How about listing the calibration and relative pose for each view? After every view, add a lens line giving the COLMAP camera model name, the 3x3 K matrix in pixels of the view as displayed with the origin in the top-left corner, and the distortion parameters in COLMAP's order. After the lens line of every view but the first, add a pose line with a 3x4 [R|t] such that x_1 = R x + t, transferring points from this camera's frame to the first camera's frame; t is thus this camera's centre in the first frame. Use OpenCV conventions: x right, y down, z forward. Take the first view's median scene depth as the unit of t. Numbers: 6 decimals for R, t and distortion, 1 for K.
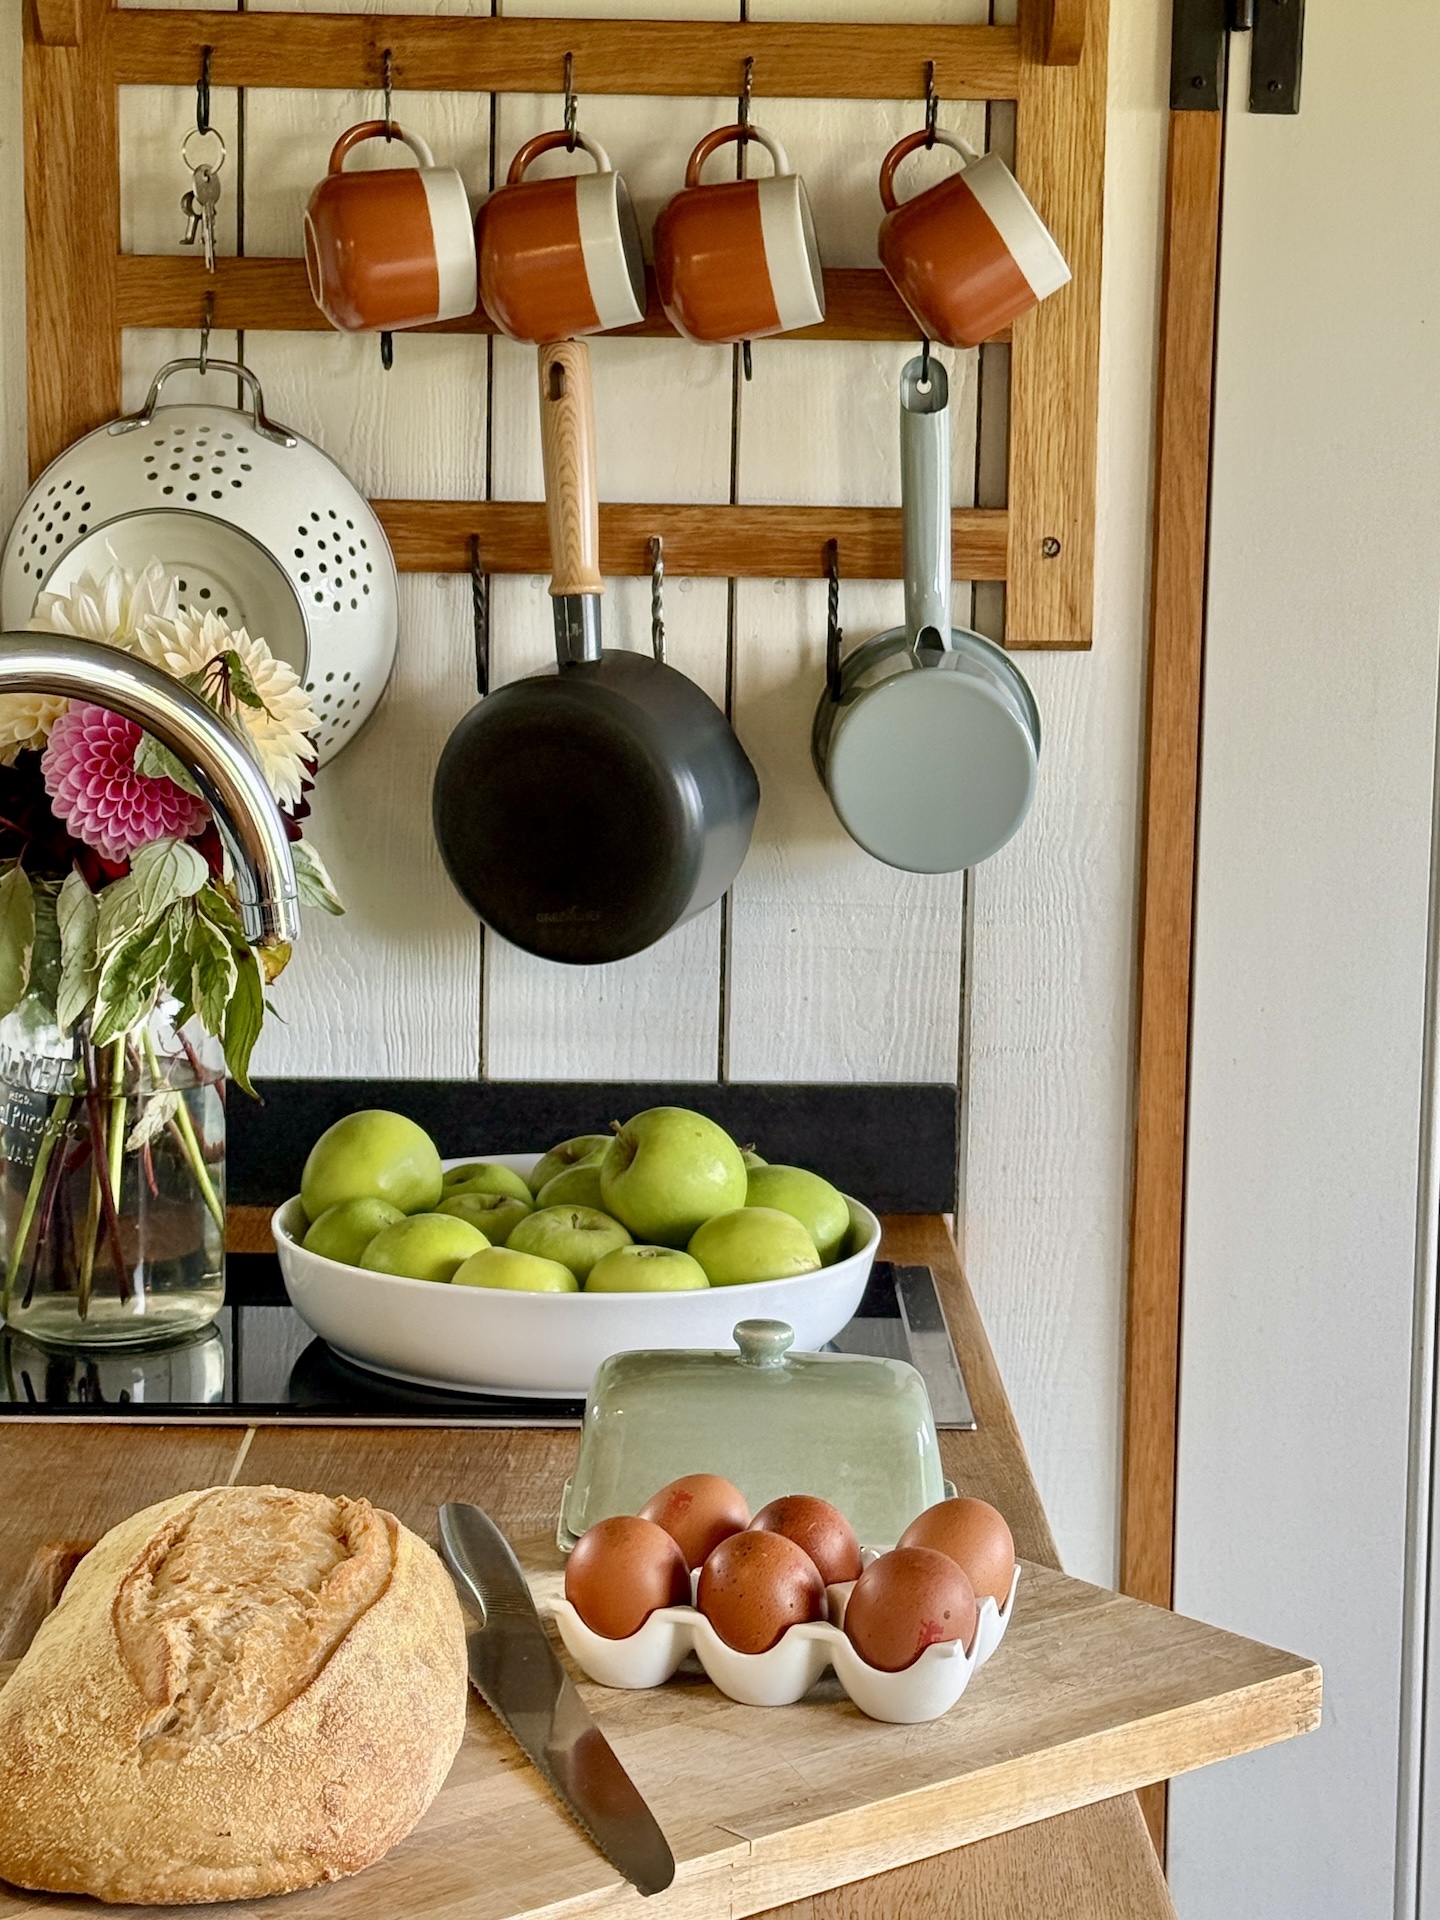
lens RADIAL K [[3994.4, 0, 720.4], [0, 3994.4, 759.8], [0, 0, 1]] dist [0.225687, -0.246446]
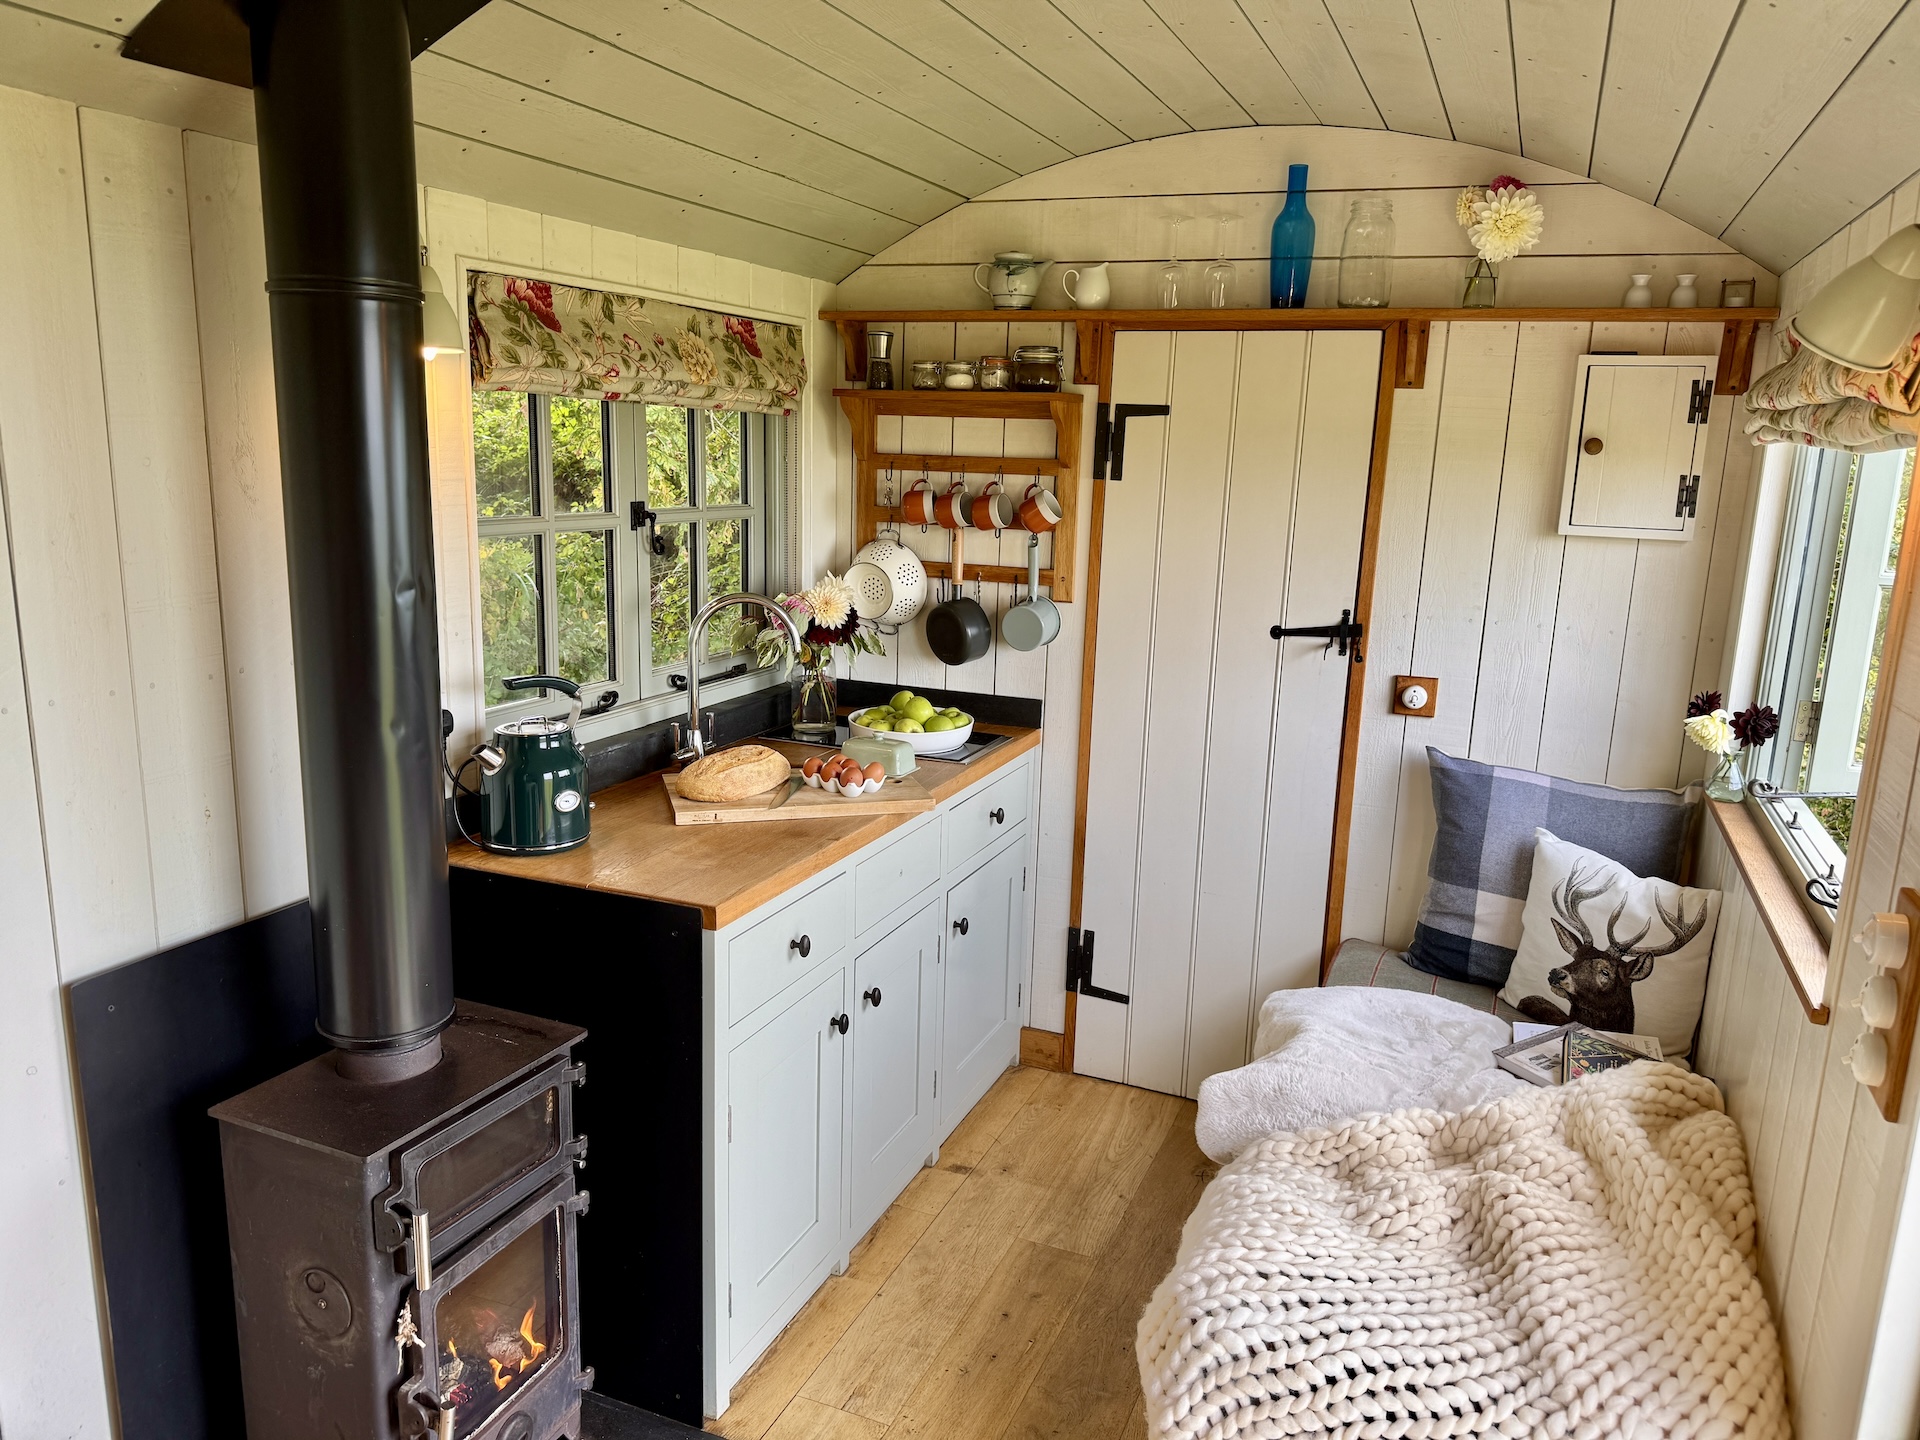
lens RADIAL K [[1366.6, 0, 960.0], [0, 1366.6, 720.0], [0, 0, 1]] dist [0.090477, -0.162566]
pose [[0.914886, 0.090320, -0.393480, 0.588466], [-0.055821, 0.993592, 0.098280, -0.040804], [0.399835, -0.067951, 0.914065, -0.426388]]
